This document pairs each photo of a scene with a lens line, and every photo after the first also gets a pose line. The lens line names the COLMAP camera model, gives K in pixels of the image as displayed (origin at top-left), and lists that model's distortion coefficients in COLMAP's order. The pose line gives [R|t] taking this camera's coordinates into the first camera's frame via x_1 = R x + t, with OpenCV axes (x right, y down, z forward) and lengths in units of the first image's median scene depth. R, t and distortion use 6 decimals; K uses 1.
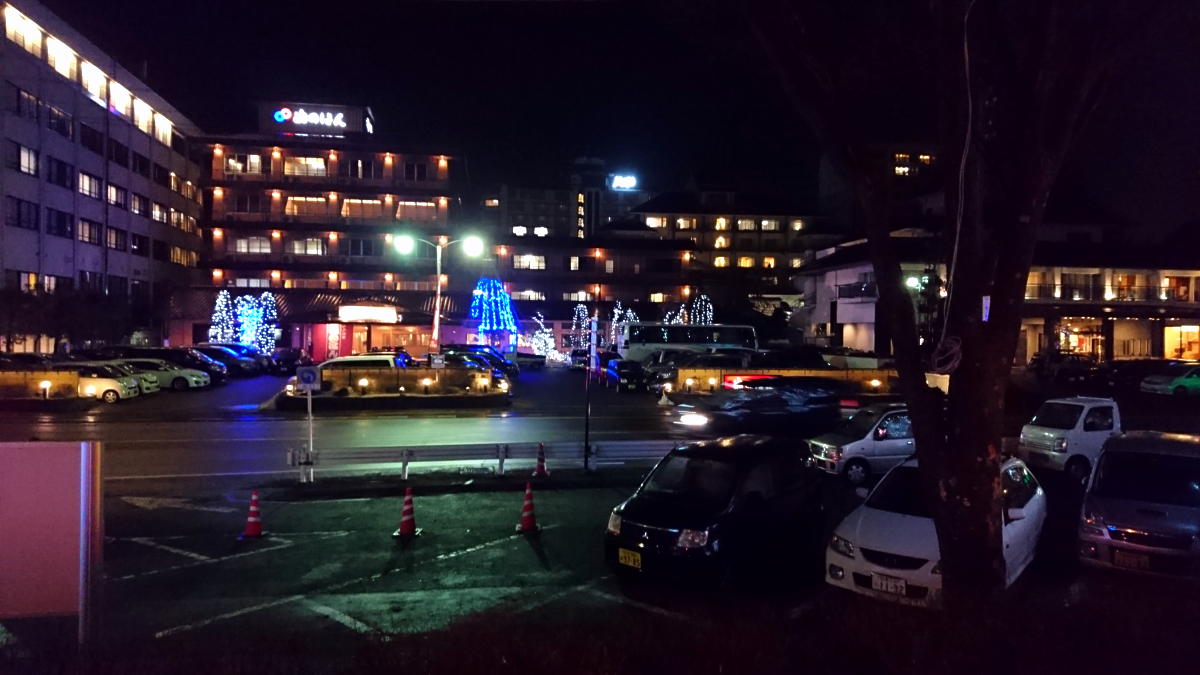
lens RADIAL K [[744.4, 0, 597.2], [0, 744.4, 337.0], [0, 0, 1]] dist [0.087881, -0.111406]
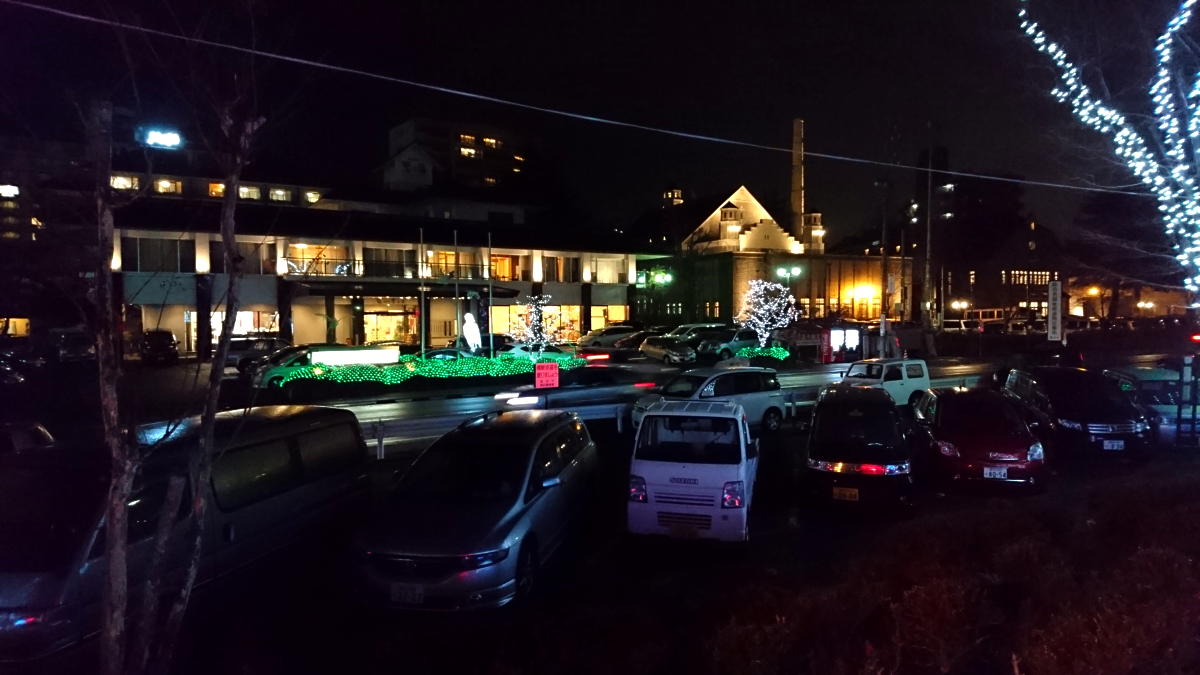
lens RADIAL K [[752.5, 0, 562.1], [0, 752.5, 352.7], [0, 0, 1]] dist [0.094829, -0.000456]
pose [[0.920893, -0.035983, 0.388150, 0.467754], [0.019611, 0.998746, 0.046061, 0.003559], [-0.389321, -0.034806, 0.920444, 0.069191]]
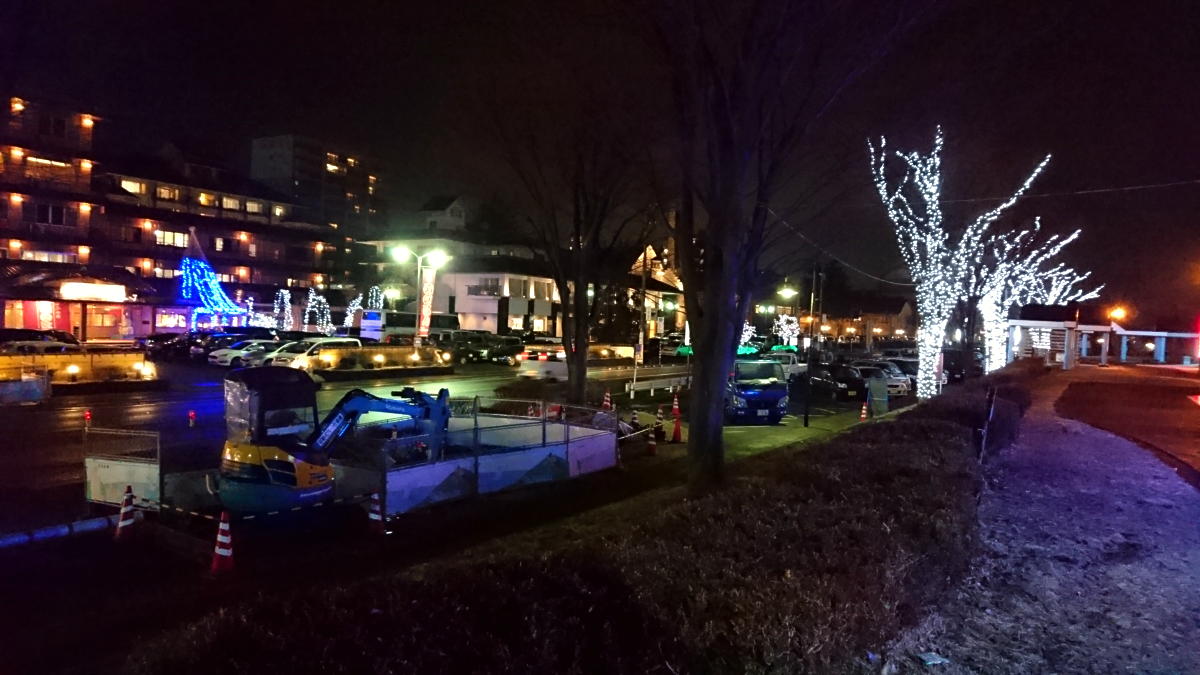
lens RADIAL K [[744.4, 0, 597.2], [0, 744.4, 337.0], [0, 0, 1]] dist [0.087881, -0.111406]
pose [[0.635368, -0.003770, 0.772200, -0.836841], [-0.021142, 0.999528, 0.022276, -0.011589], [-0.771920, -0.030480, 0.634989, -0.093036]]
